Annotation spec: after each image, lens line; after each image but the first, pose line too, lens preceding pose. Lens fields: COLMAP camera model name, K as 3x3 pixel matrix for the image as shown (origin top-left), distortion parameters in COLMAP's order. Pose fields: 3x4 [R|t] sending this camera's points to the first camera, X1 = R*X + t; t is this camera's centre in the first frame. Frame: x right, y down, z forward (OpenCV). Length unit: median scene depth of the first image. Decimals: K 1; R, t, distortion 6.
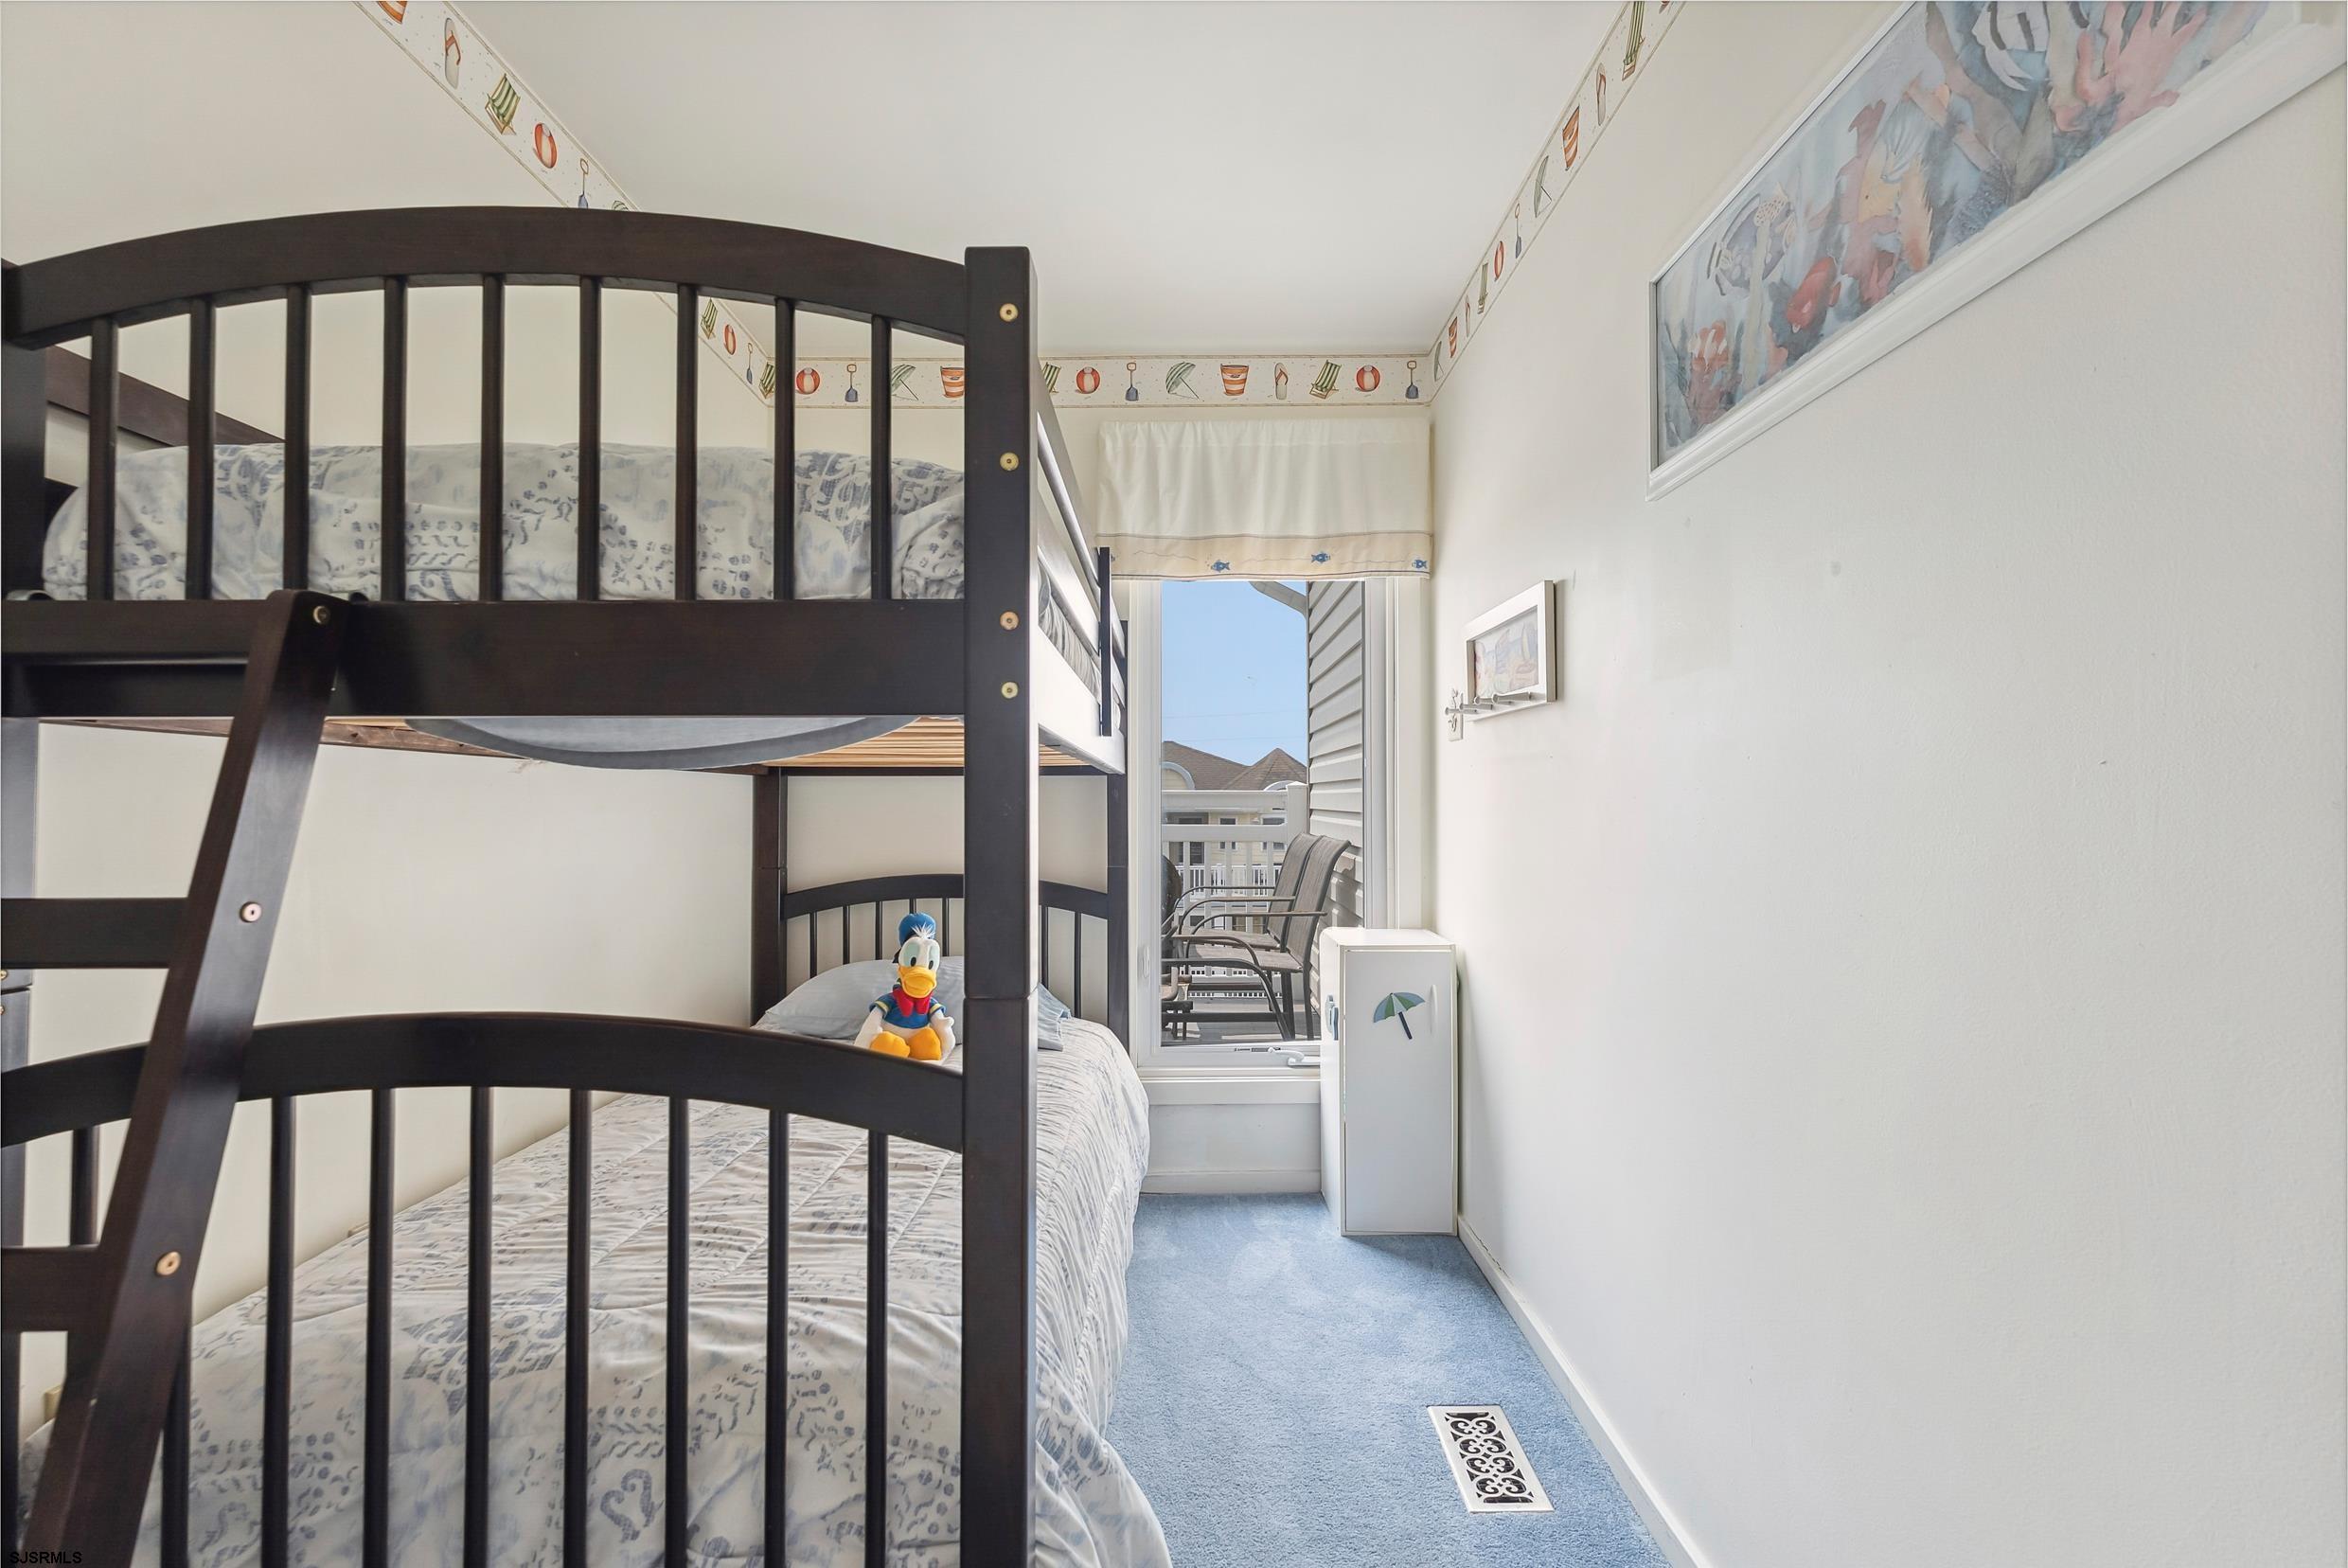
lens RADIAL K [[1039.5, 0, 1174.0], [0, 1039.5, 784.0], [0, 0, 1]] dist [-0.002491, -0.000991]
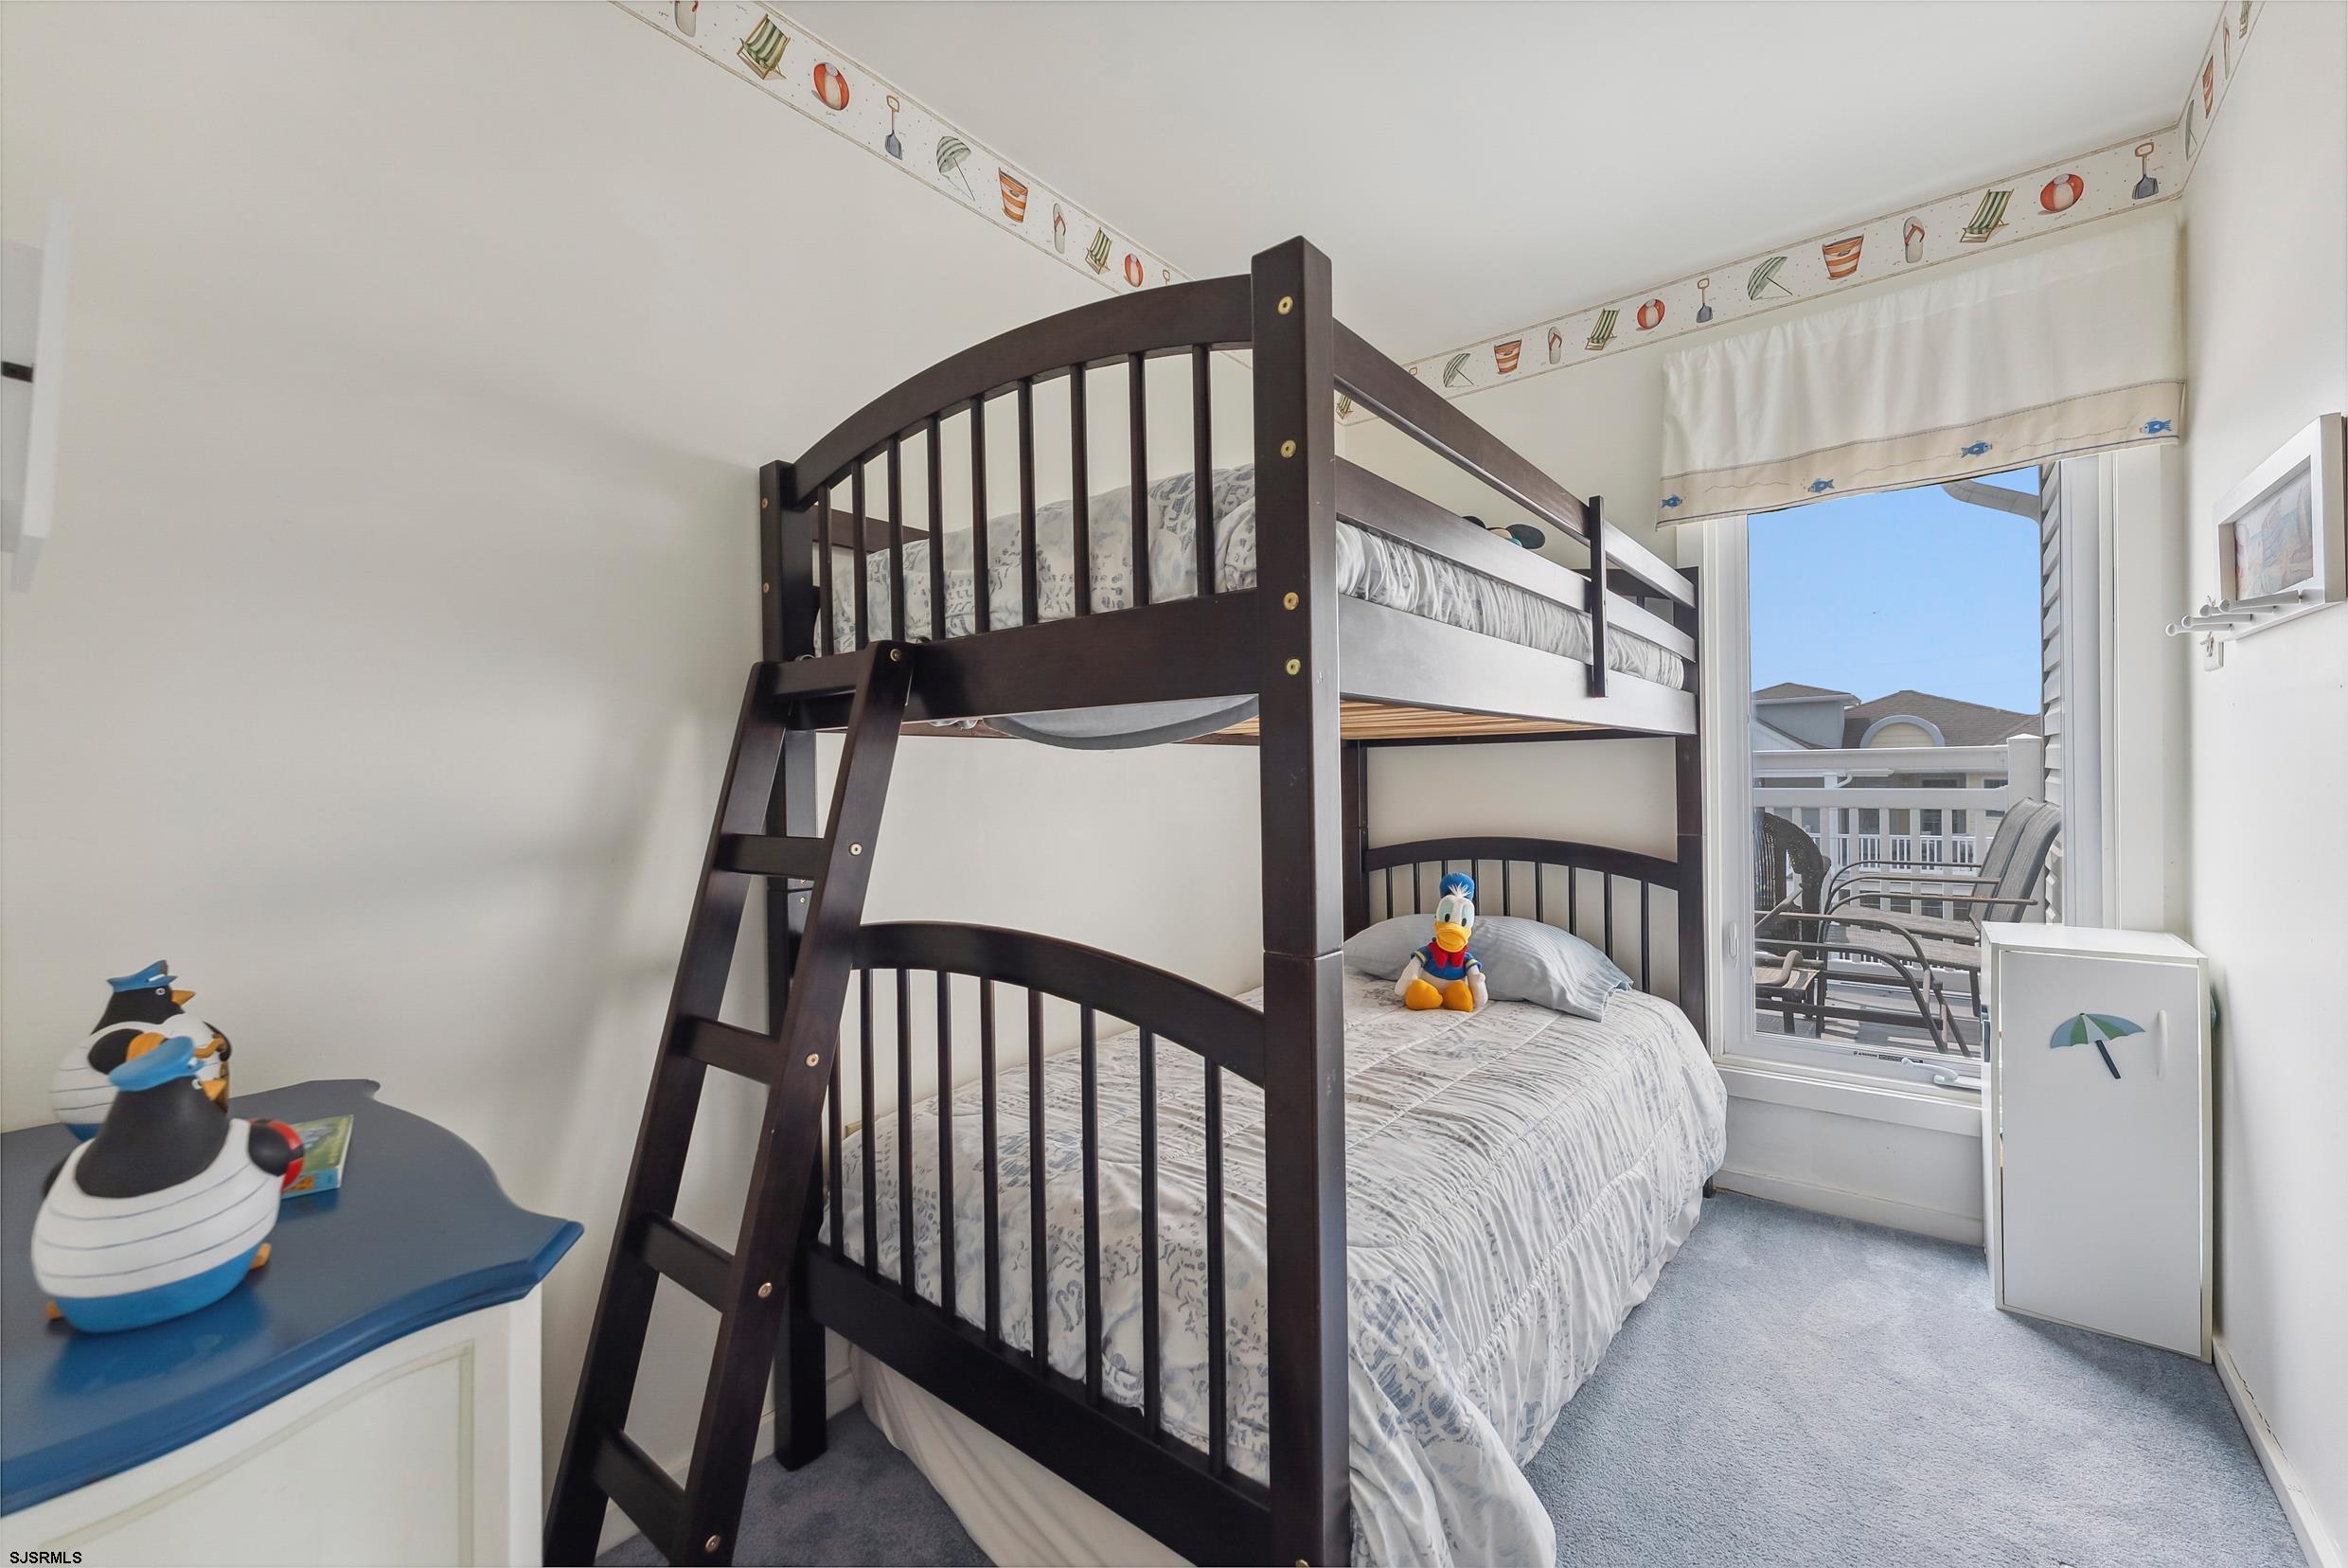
lens RADIAL K [[943.5, 0, 1168.3], [0, 943.5, 783.9], [0, 0, 1]] dist [-0.002527, 0.000249]
pose [[0.777540, -0.005112, -0.628813, 0.136601], [0.026855, 0.999325, 0.025083, 0.000490], [0.628260, -0.036390, 0.777152, 0.066936]]
